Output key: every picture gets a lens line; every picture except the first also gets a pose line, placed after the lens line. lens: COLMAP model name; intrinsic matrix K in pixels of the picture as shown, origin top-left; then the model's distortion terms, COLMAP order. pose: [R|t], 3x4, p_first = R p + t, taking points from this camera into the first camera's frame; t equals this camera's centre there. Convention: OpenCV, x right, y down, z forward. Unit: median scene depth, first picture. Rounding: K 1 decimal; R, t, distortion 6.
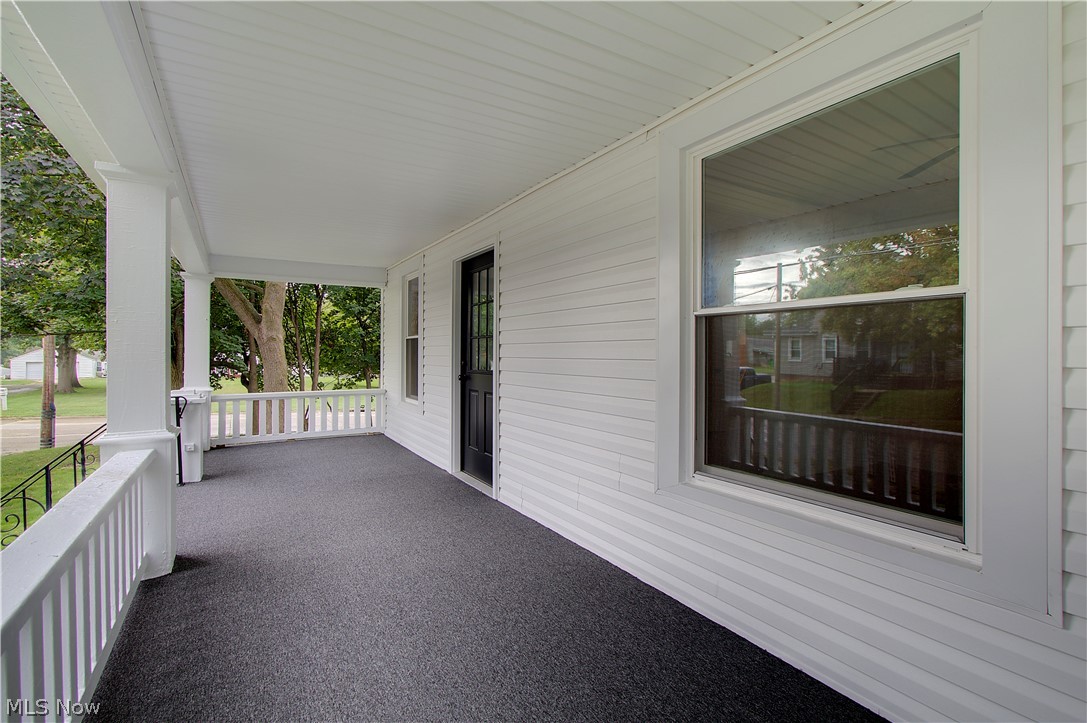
lens RADIAL K [[491.6, 0, 542.5], [0, 491.6, 353.2], [0, 0, 1]] dist [0.000860, 0.000367]
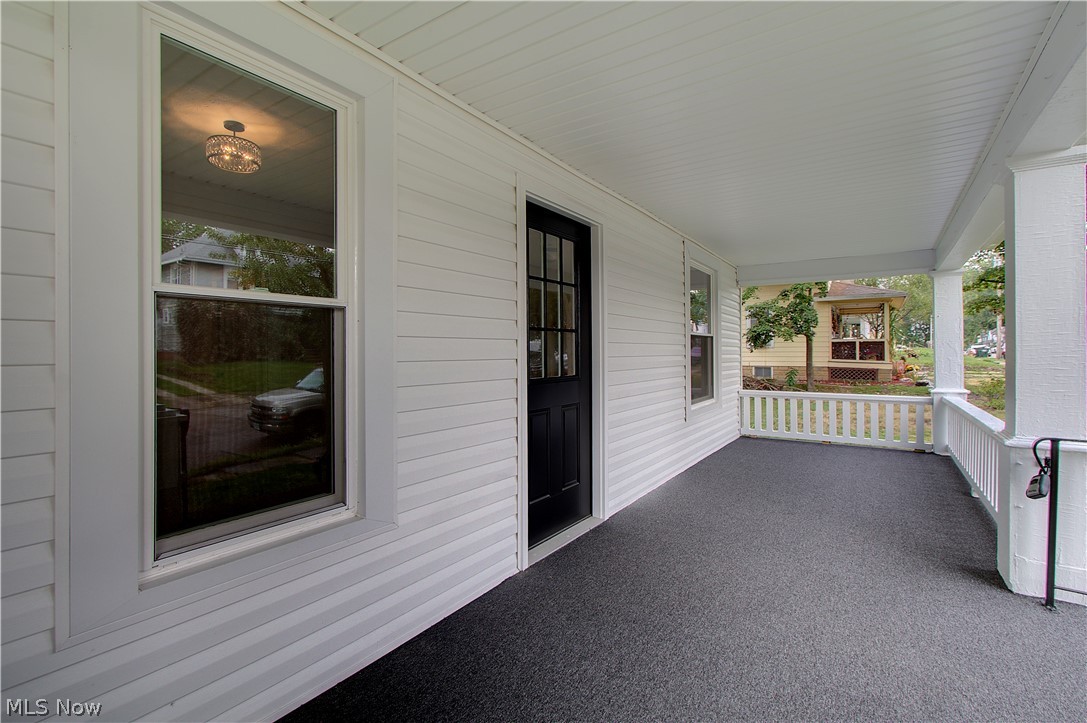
lens RADIAL K [[491.6, 0, 542.5], [0, 491.6, 353.2], [0, 0, 1]] dist [0.000860, 0.000367]
pose [[-0.399107, -0.005506, 0.916888, -0.704817], [0.003492, 0.999966, 0.007525, -0.000526], [-0.916898, 0.006204, -0.399074, 1.215926]]
